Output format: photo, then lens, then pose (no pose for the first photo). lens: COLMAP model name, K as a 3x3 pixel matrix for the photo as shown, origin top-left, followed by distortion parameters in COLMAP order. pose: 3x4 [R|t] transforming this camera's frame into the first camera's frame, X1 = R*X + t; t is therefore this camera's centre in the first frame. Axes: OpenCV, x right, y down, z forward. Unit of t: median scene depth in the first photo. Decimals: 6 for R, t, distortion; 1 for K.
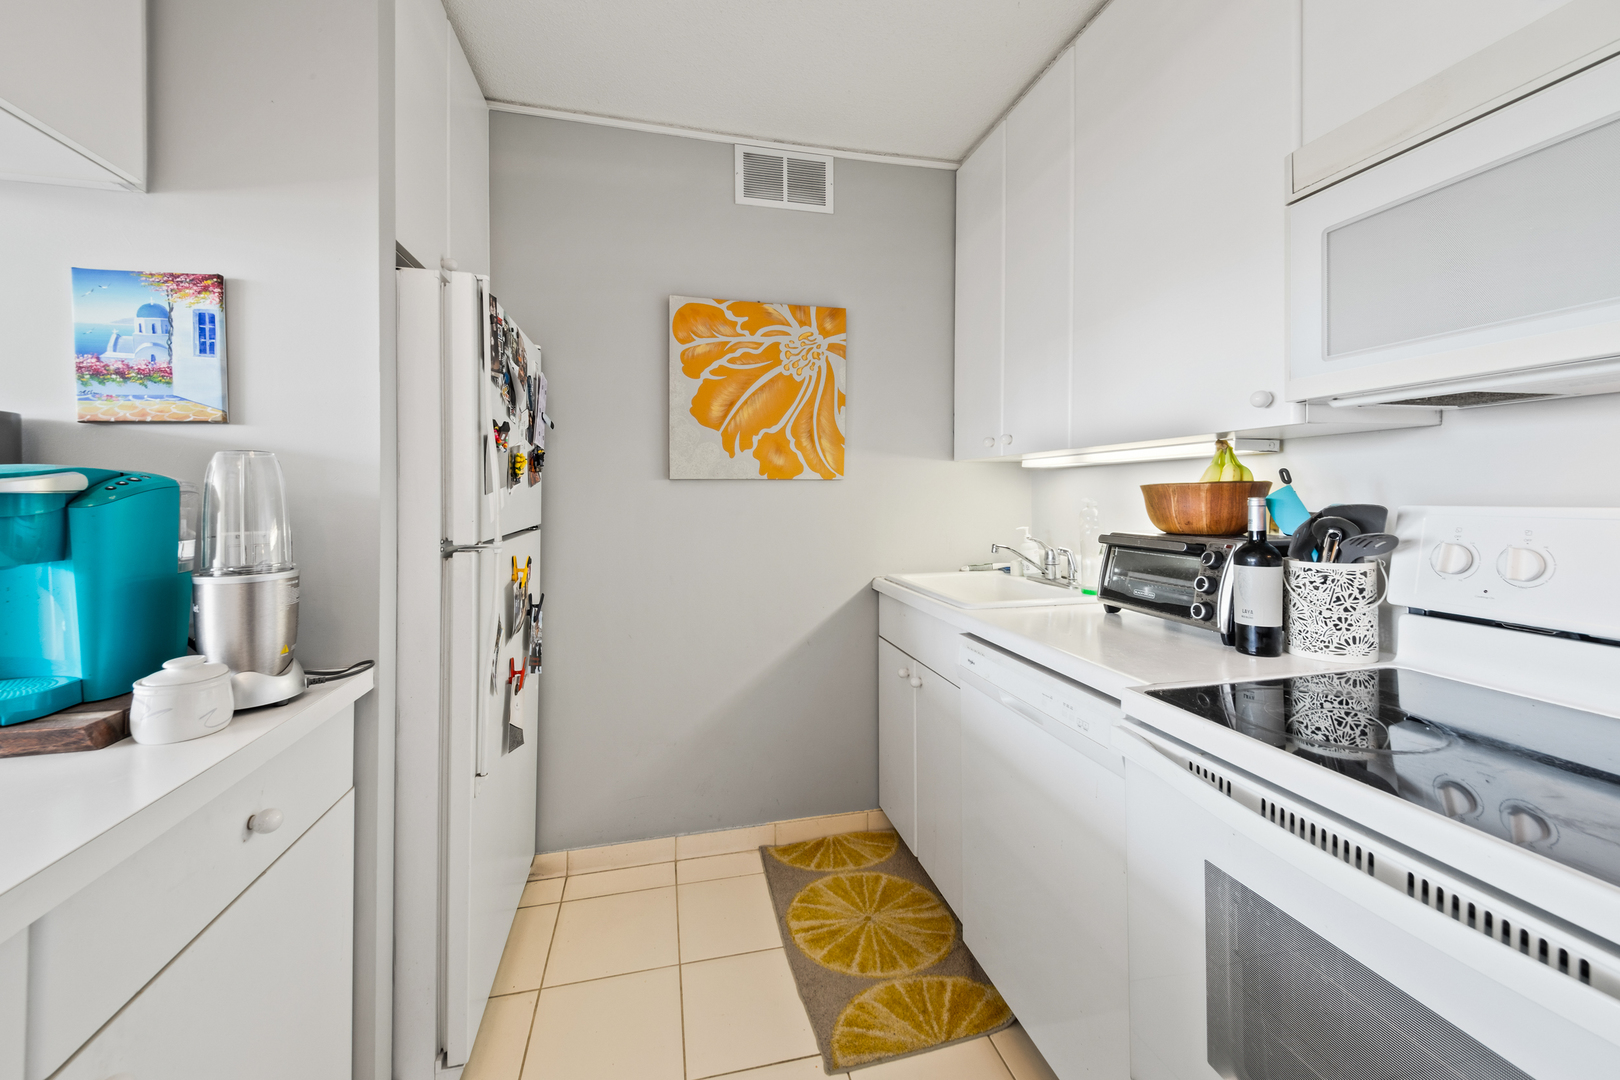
lens RADIAL K [[629.6, 0, 802.9], [0, 629.6, 497.6], [0, 0, 1]] dist [-0.000206, -0.000098]
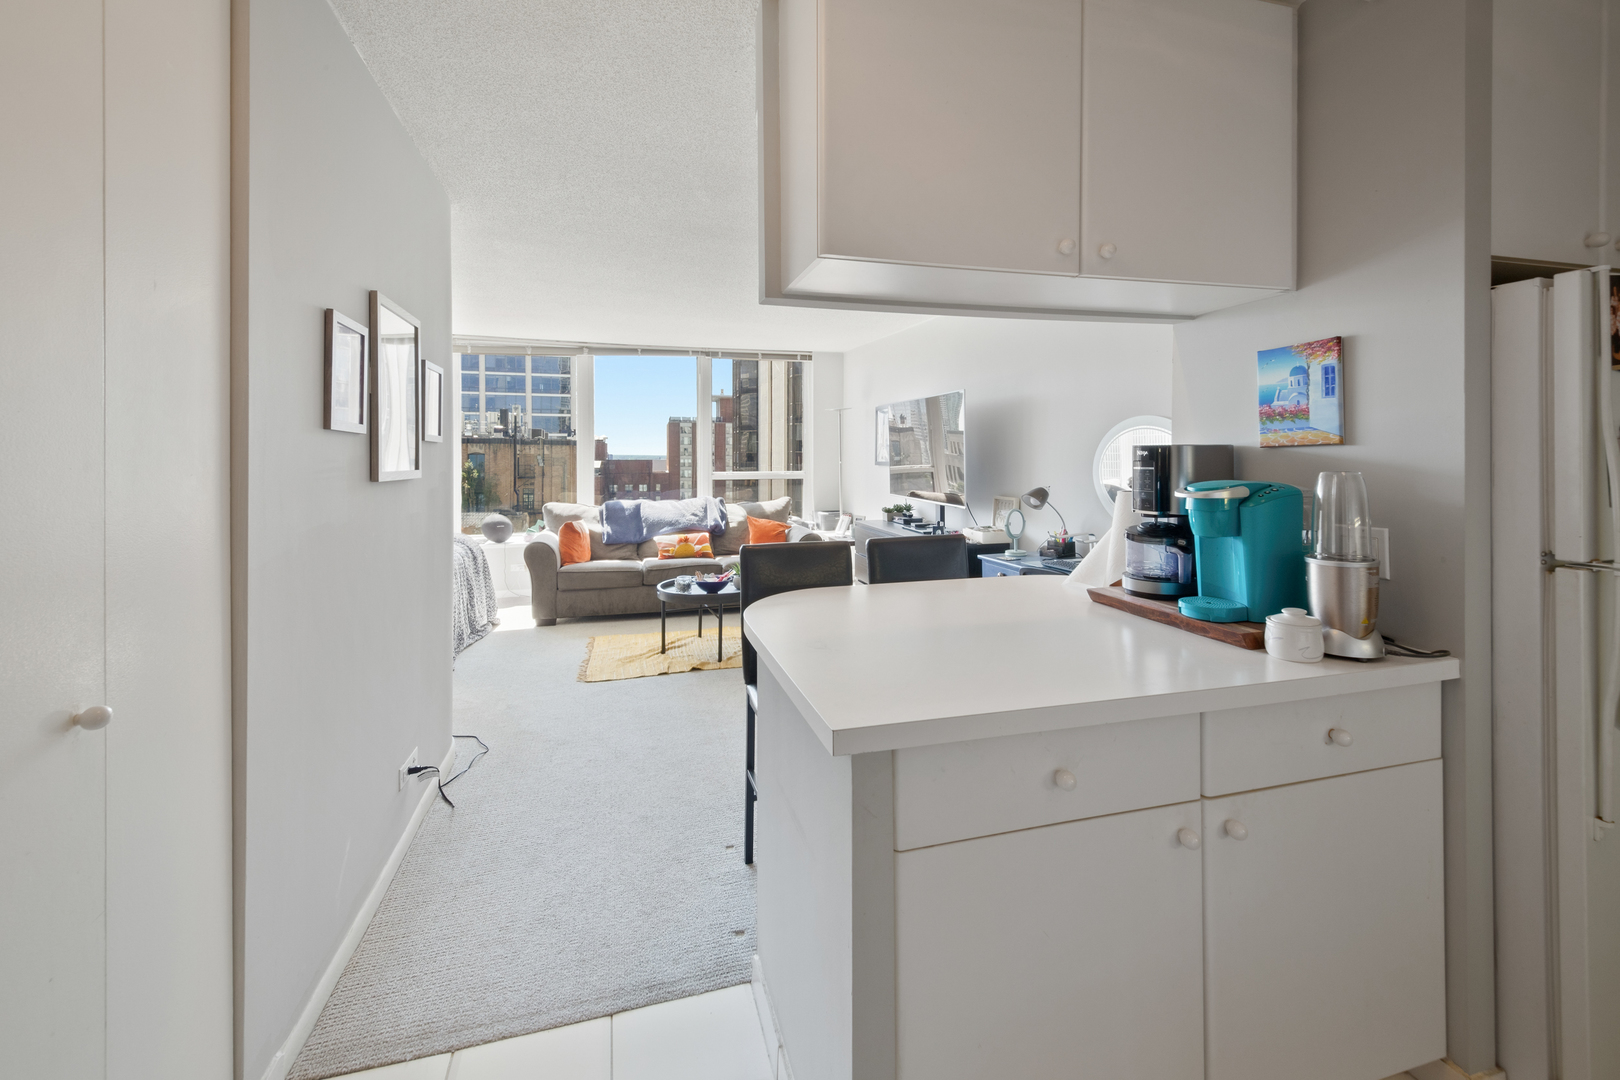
lens RADIAL K [[691.2, 0, 816.3], [0, 691.2, 464.2], [0, 0, 1]] dist [0.035865, -0.000123]
pose [[0.051483, 0.015488, -0.998554, 0.555935], [0.004451, 0.999866, 0.015737, -0.108397], [0.998664, -0.005255, 0.051407, -0.213044]]
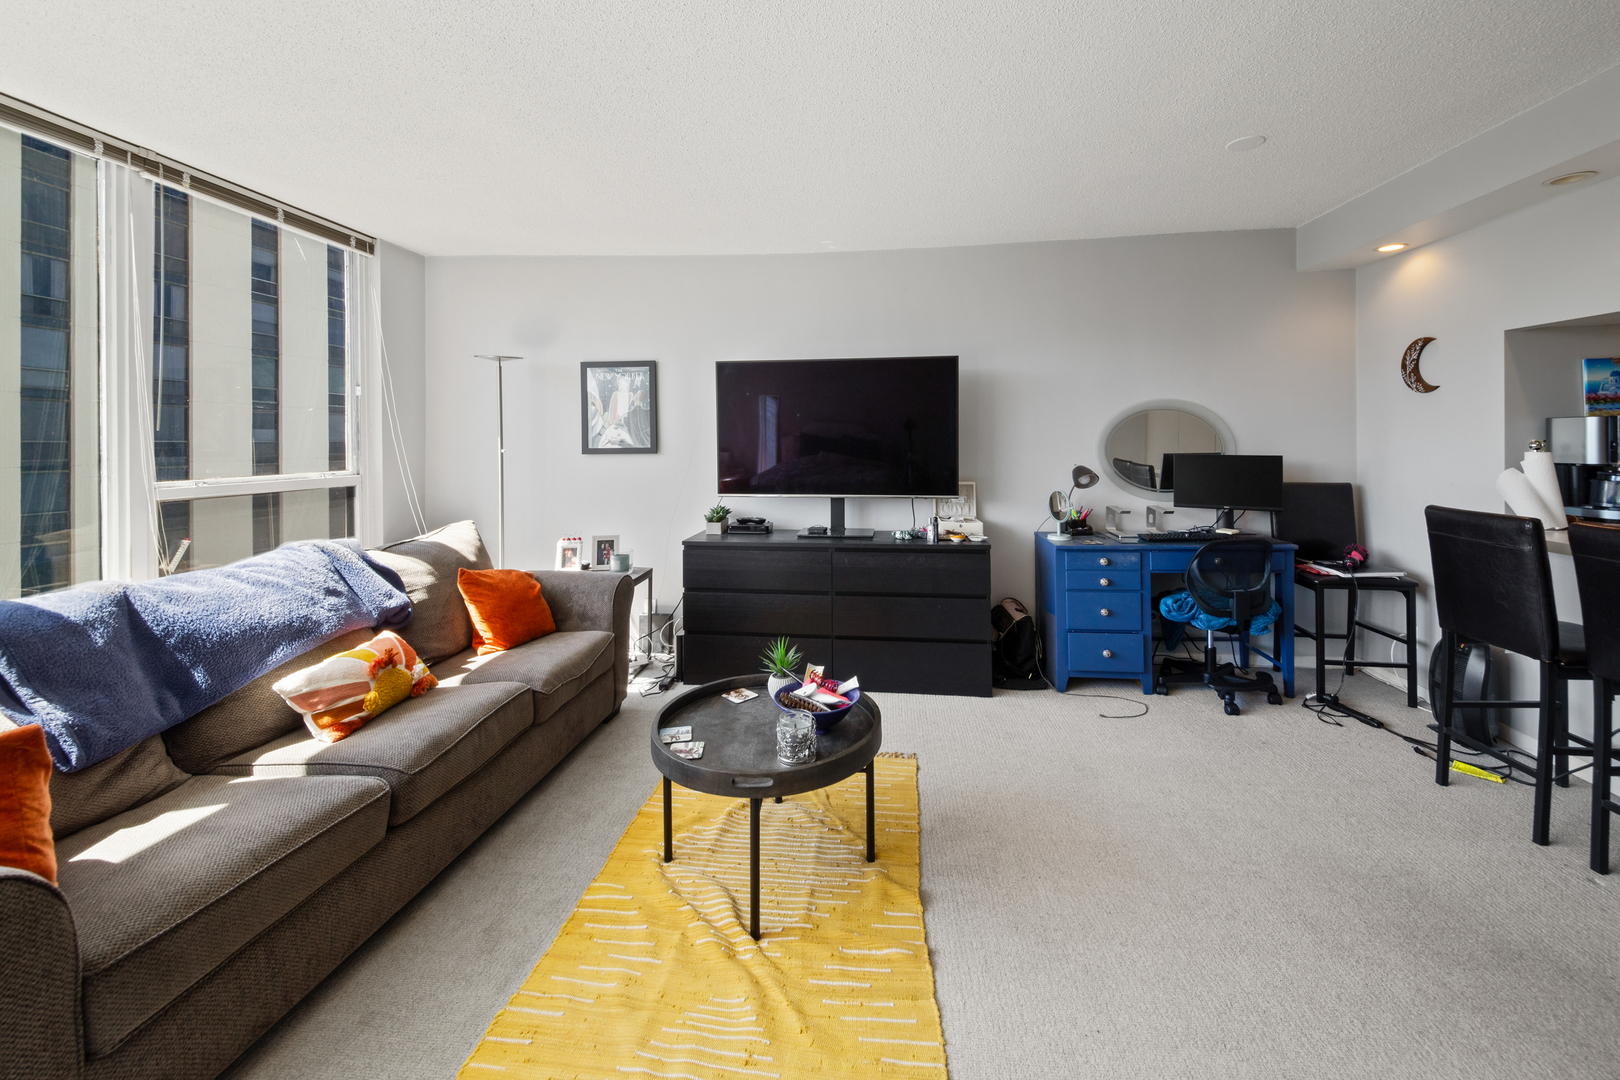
lens RADIAL K [[658.7, 0, 820.2], [0, 658.7, 445.0], [0, 0, 1]] dist [0.008795, -0.000206]
pose [[0.951176, -0.006882, -0.308572, -3.184923], [0.008558, 0.999955, 0.004079, -0.055156], [0.308530, -0.006521, 0.951192, -2.434118]]
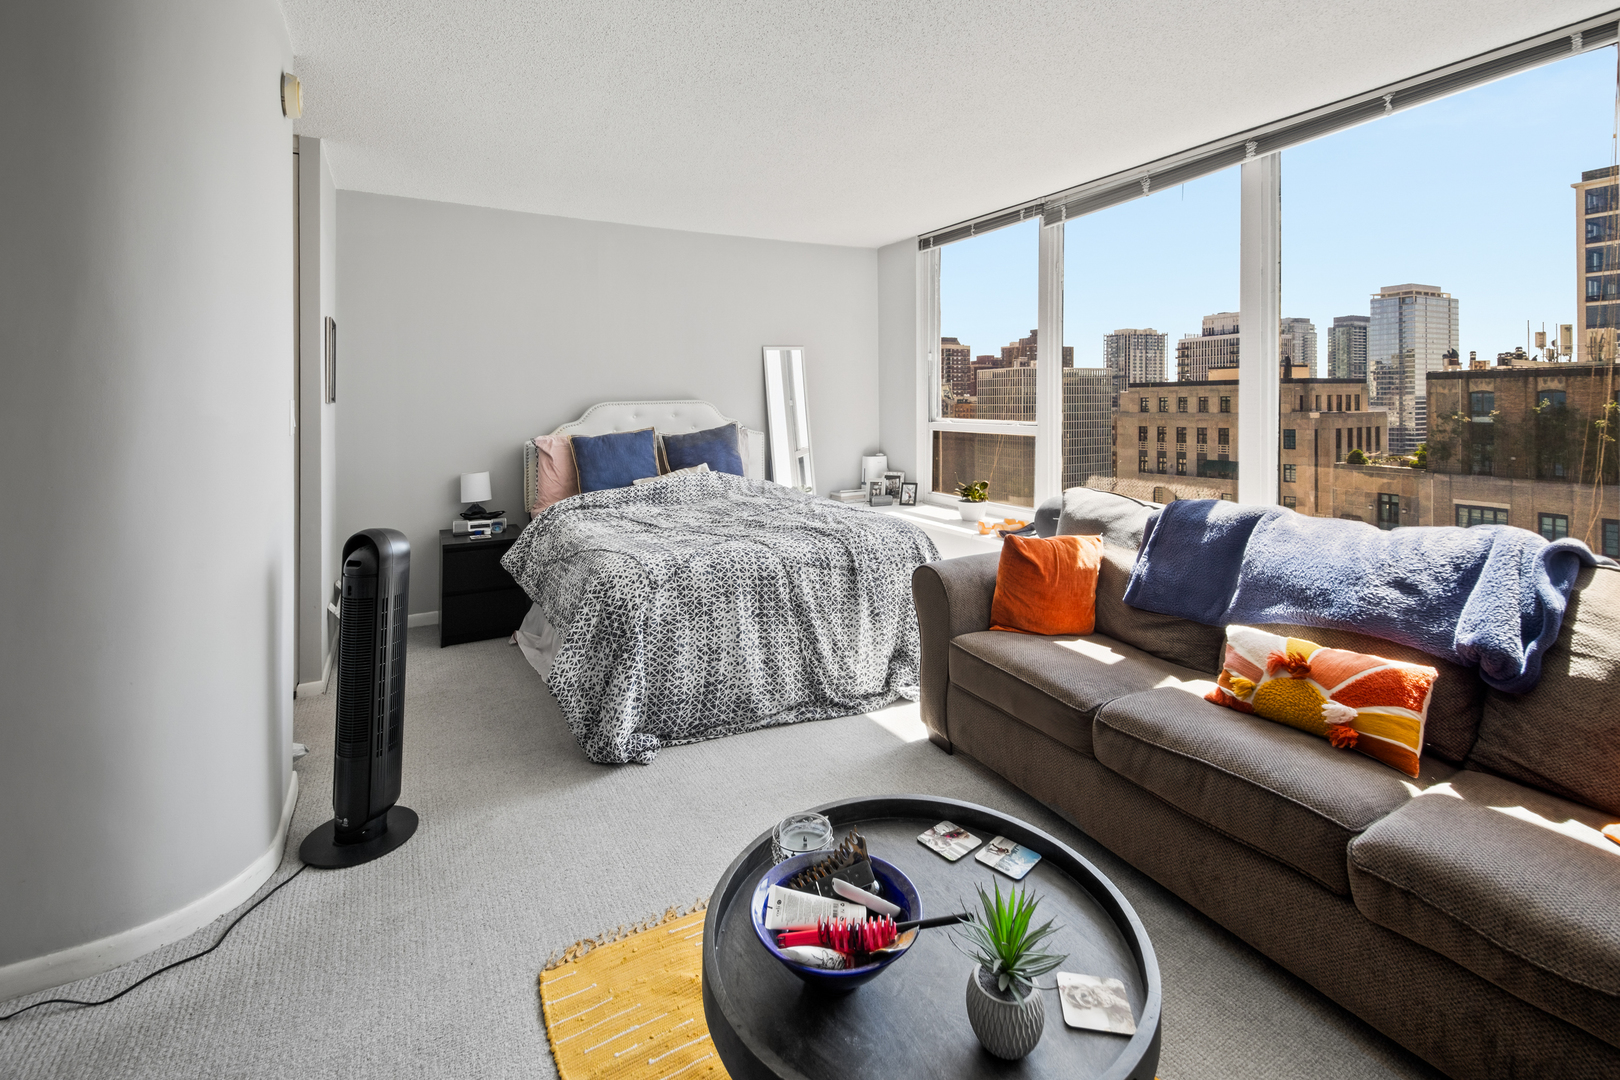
lens RADIAL K [[710.7, 0, 814.8], [0, 710.7, 409.0], [0, 0, 1]] dist [0.050044, -0.027770]
pose [[-0.965386, 0.016731, -0.260287, -3.500718], [0.016432, 0.999859, 0.003322, -0.044361], [0.260306, -0.001070, -0.965526, 0.352497]]
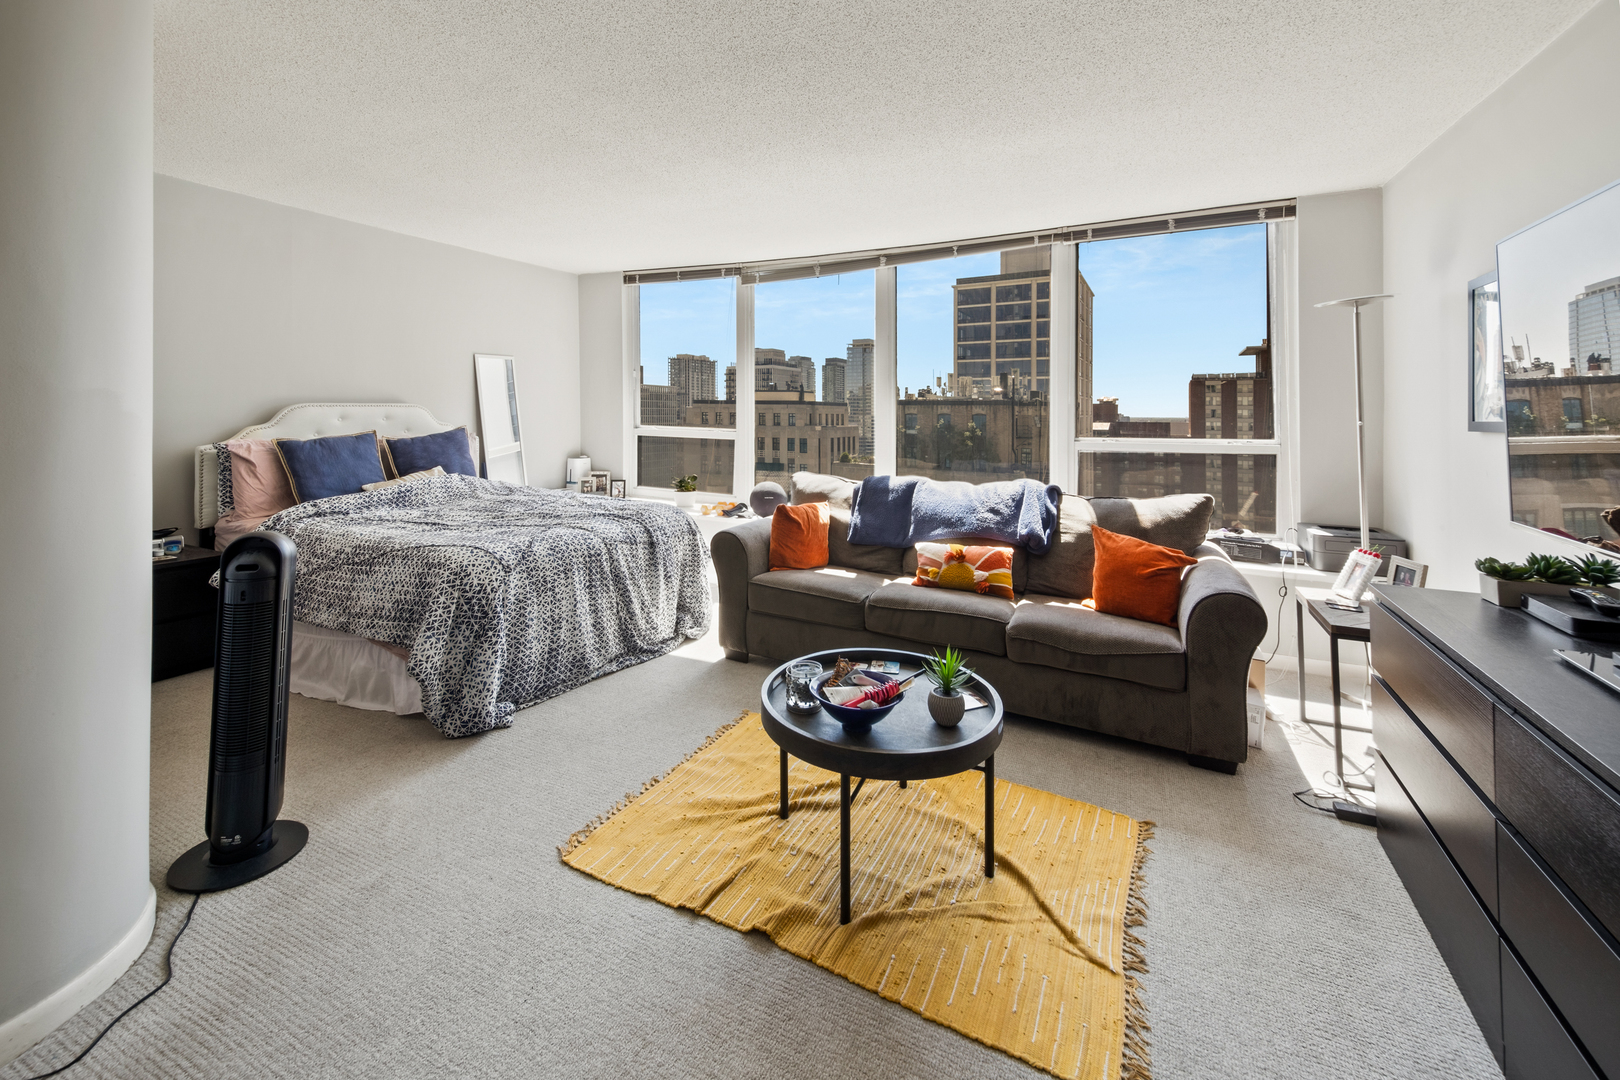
lens RADIAL K [[648.9, 0, 810.3], [0, 648.9, 408.3], [0, 0, 1]] dist [0.040741, -0.015791]
pose [[-0.640435, -0.012667, -0.767908, -2.379830], [-0.006520, 0.999918, -0.011056, -0.040276], [0.767985, -0.002074, -0.640465, 0.354132]]
